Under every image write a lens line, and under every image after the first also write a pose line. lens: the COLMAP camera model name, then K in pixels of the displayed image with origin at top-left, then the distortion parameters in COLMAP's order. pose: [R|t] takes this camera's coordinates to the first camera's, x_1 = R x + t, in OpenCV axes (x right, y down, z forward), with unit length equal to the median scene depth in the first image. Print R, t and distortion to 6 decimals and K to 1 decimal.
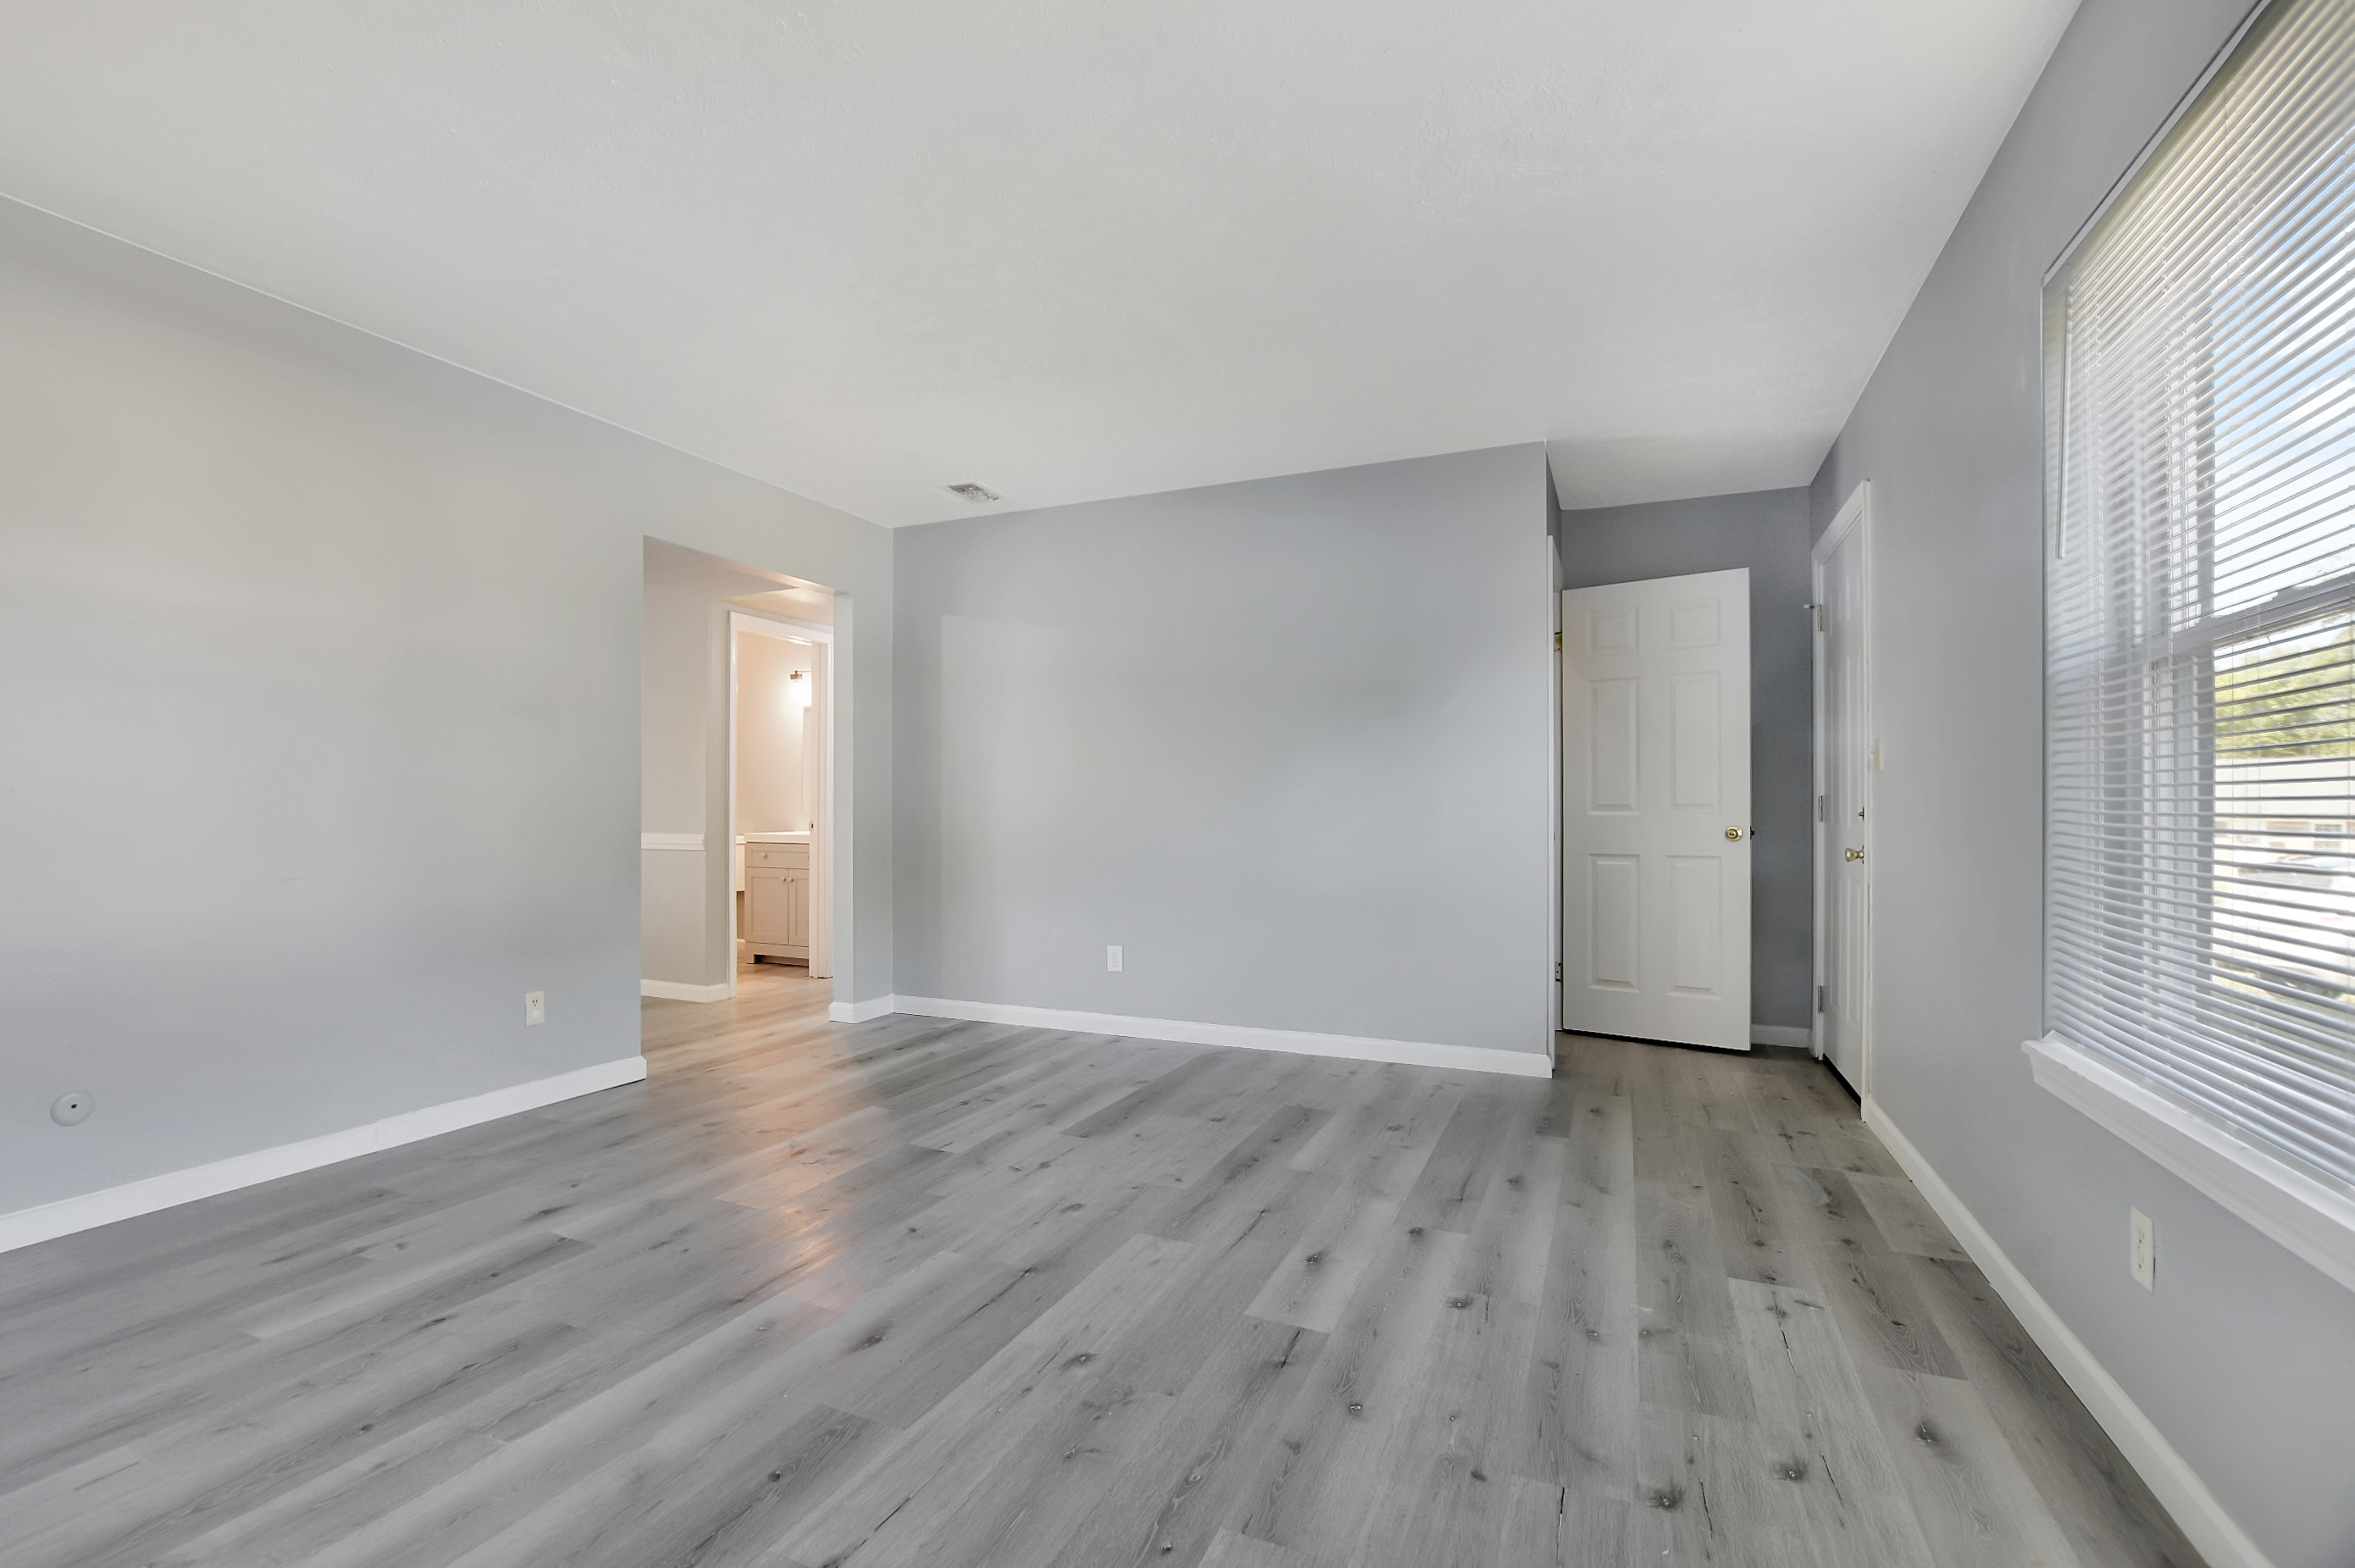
lens RADIAL K [[1028.9, 0, 1175.3], [0, 1028.9, 797.4], [0, 0, 1]] dist [-0.004082, -0.000203]
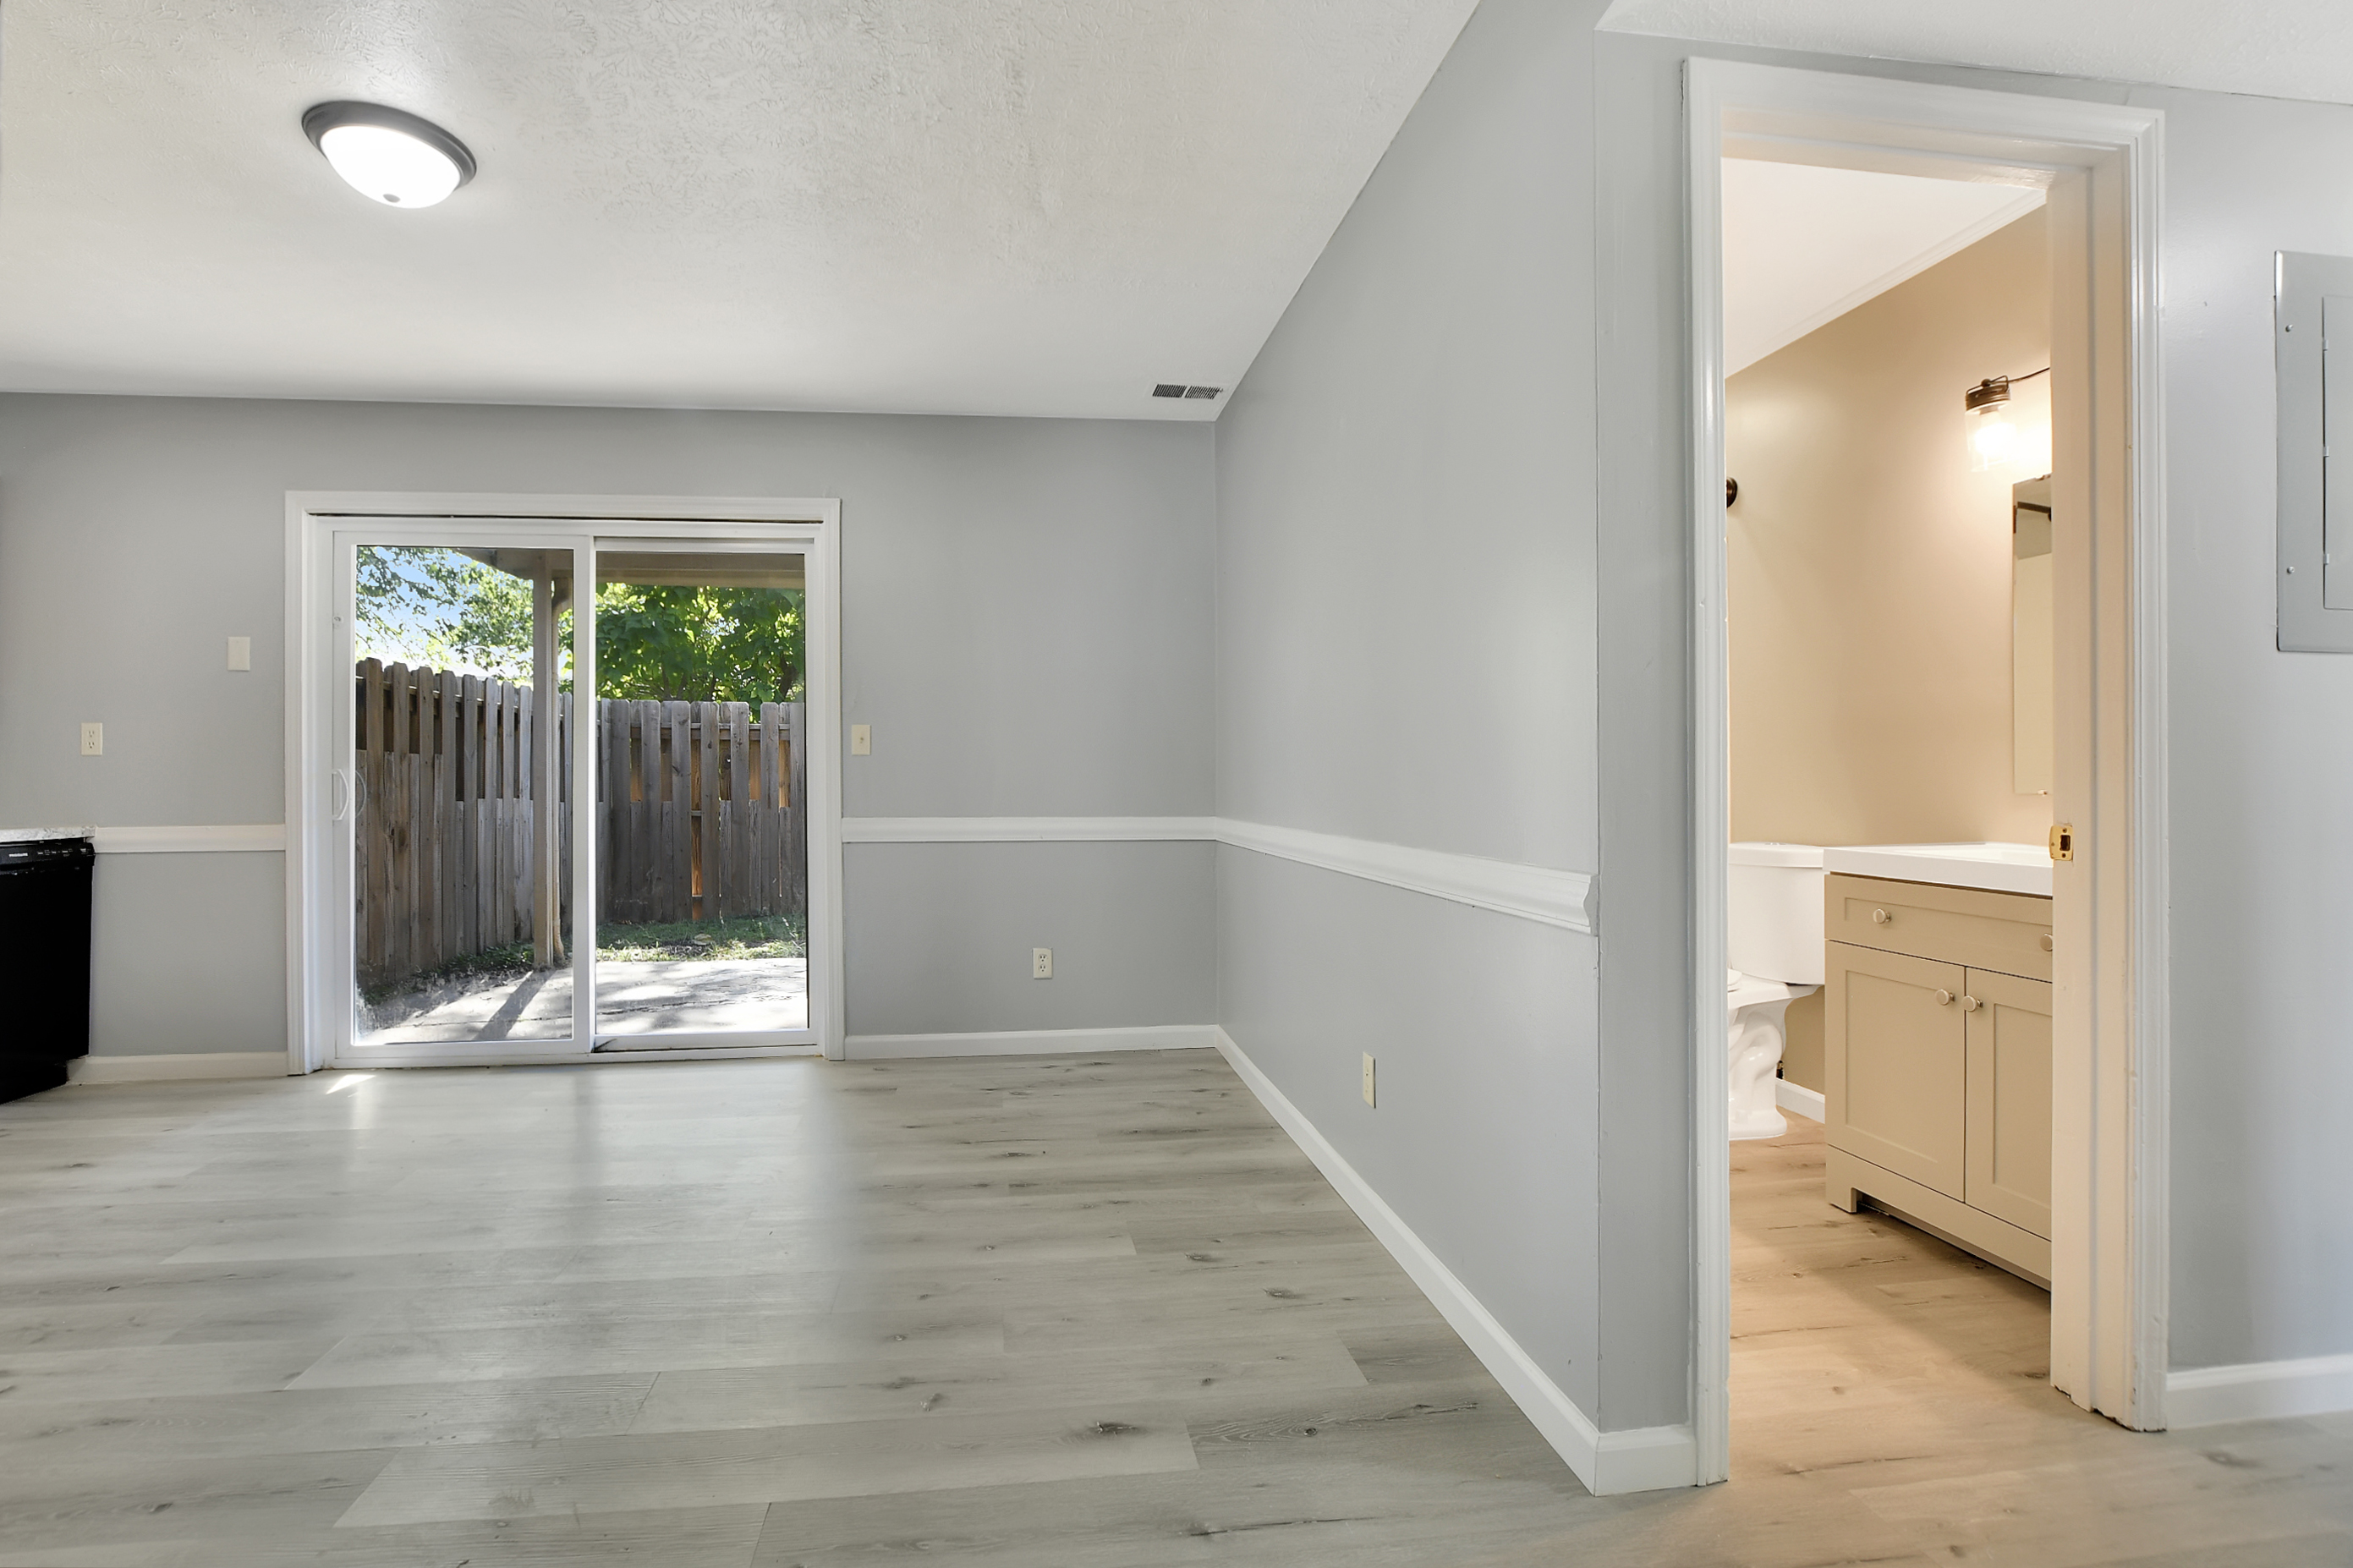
lens RADIAL K [[1028.0, 0, 1181.1], [0, 1028.0, 788.4], [0, 0, 1]] dist [-0.004082, -0.000203]
pose [[0.536942, -0.002428, -0.843615, -0.237645], [0.006799, 0.999976, 0.001449, 0.011344], [0.843592, -0.006513, 0.536946, 0.621136]]
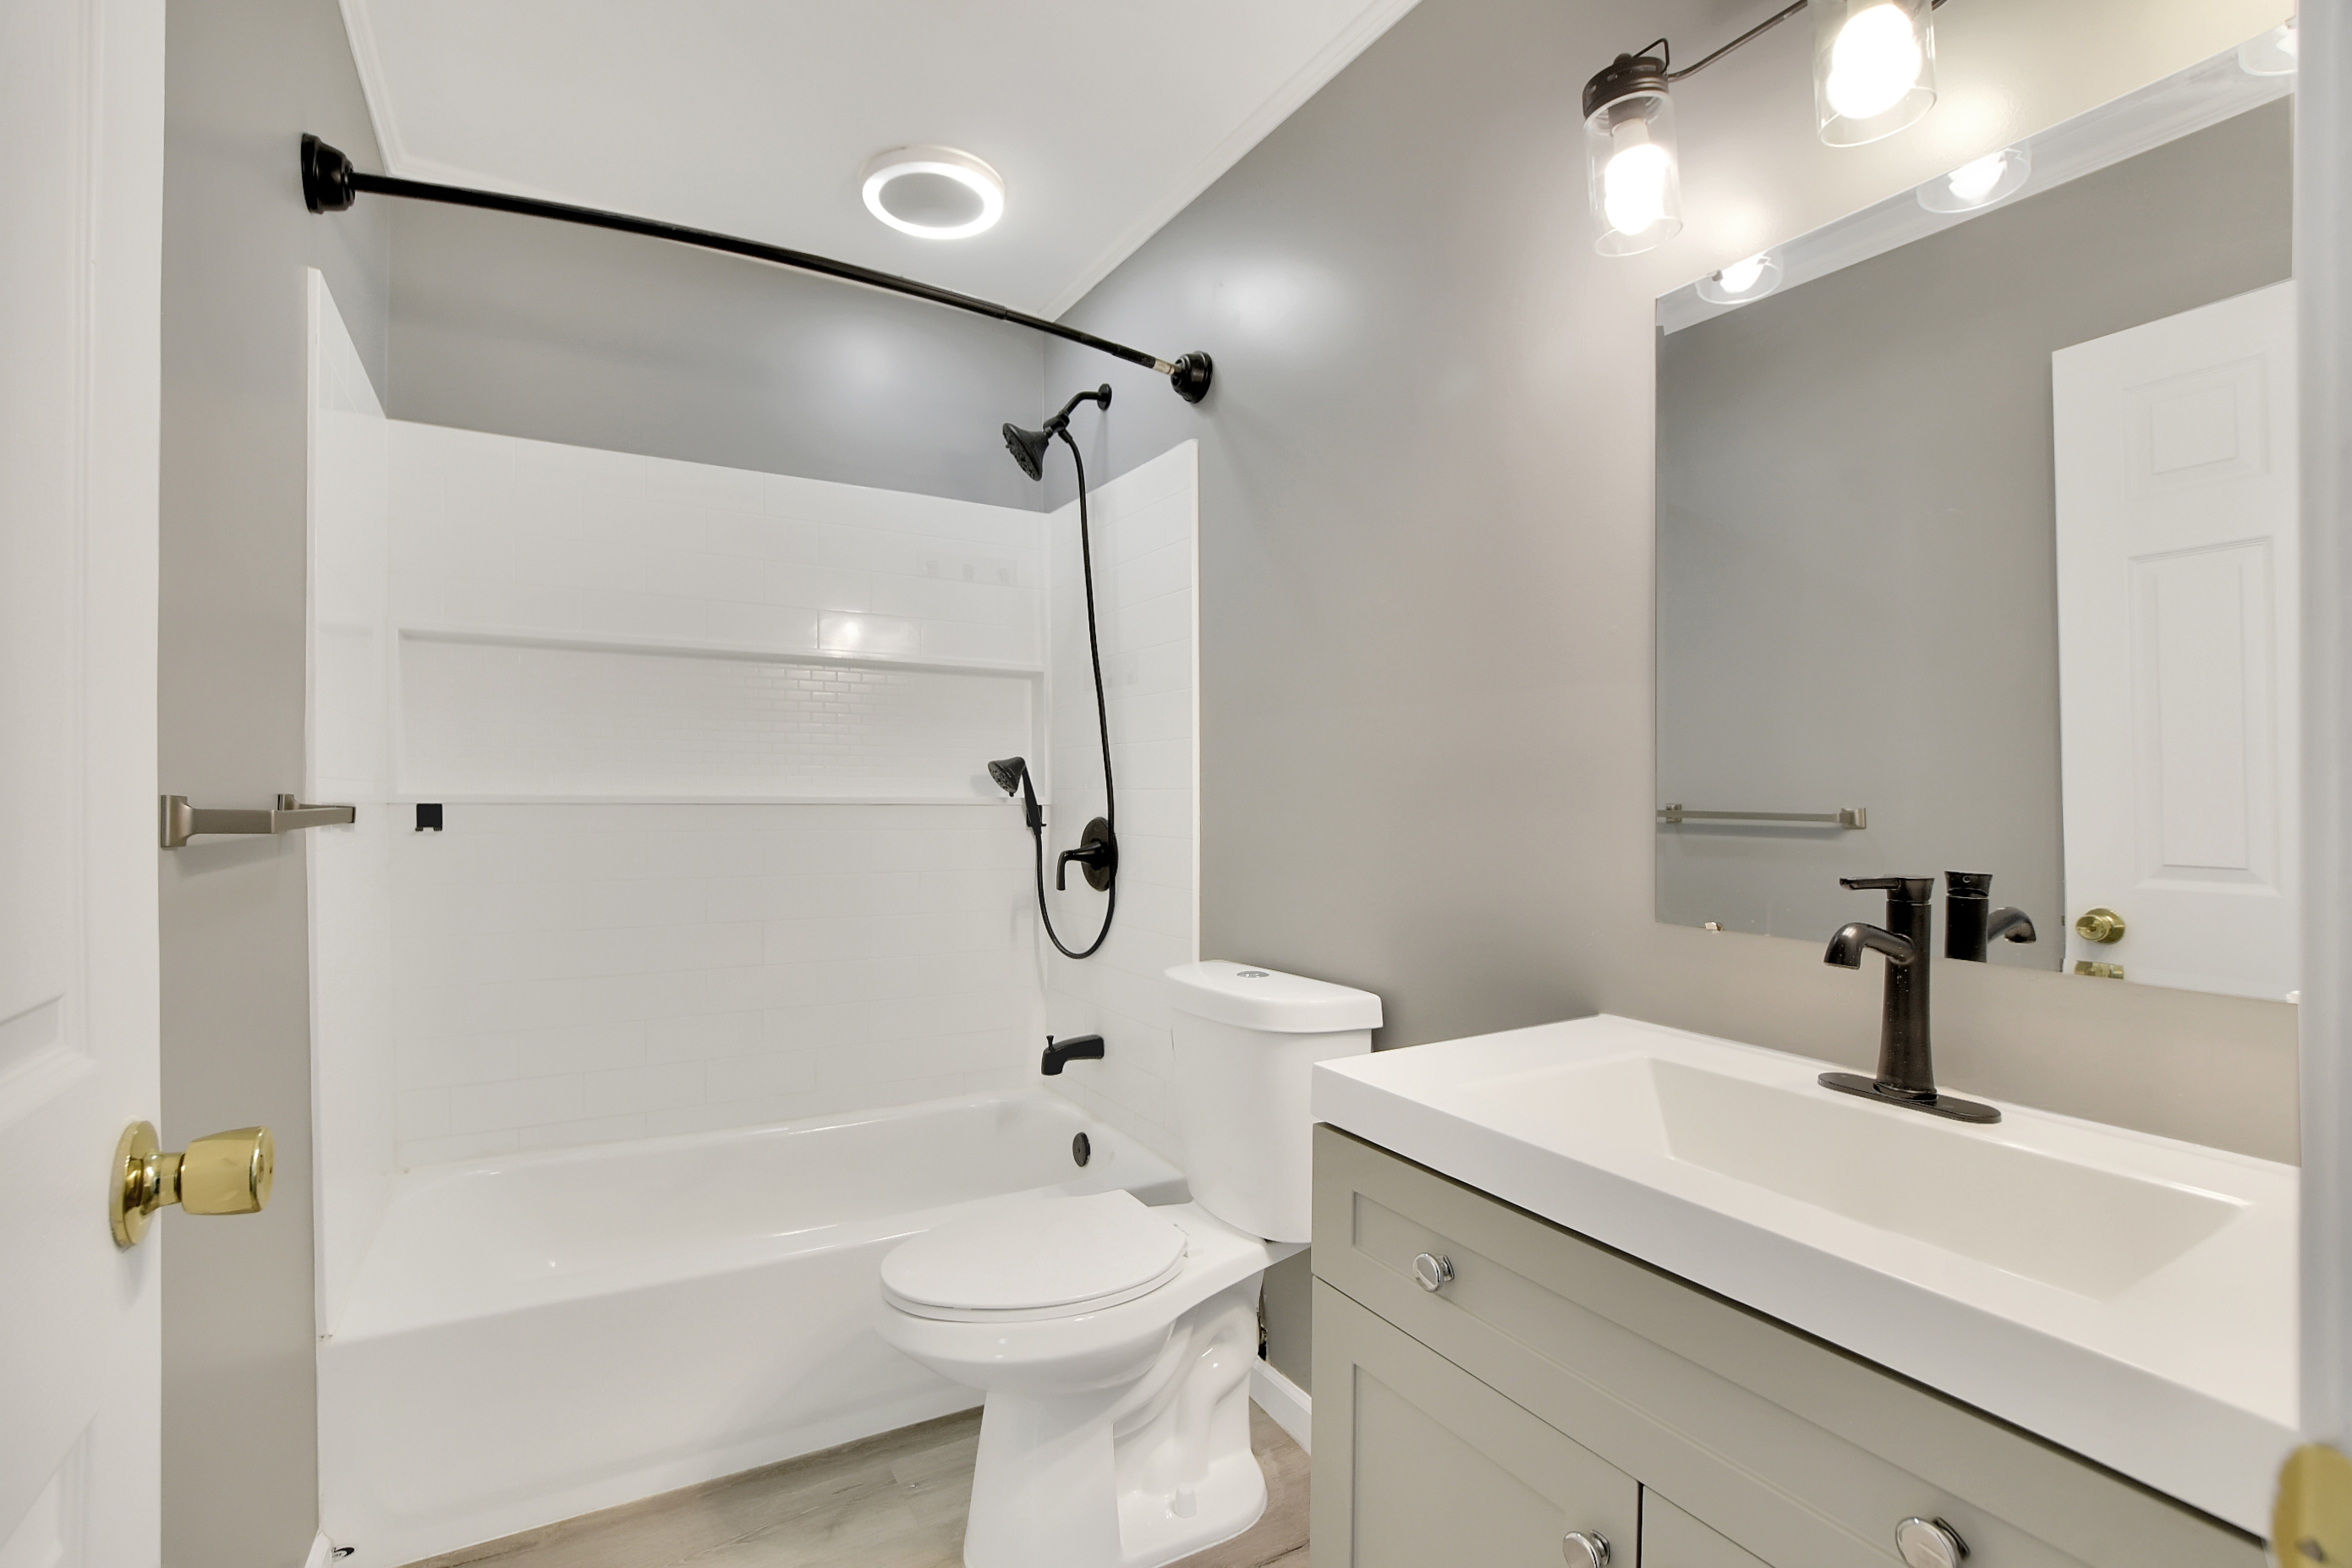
lens RADIAL K [[1027.6, 0, 1170.1], [0, 1027.6, 787.9], [0, 0, 1]] dist [-0.004082, -0.000203]
pose [[0.817520, 0.001590, -0.575897, -0.352938], [-0.000283, 0.999997, 0.002358, -0.009832], [0.575899, -0.001764, 0.817519, 0.874522]]
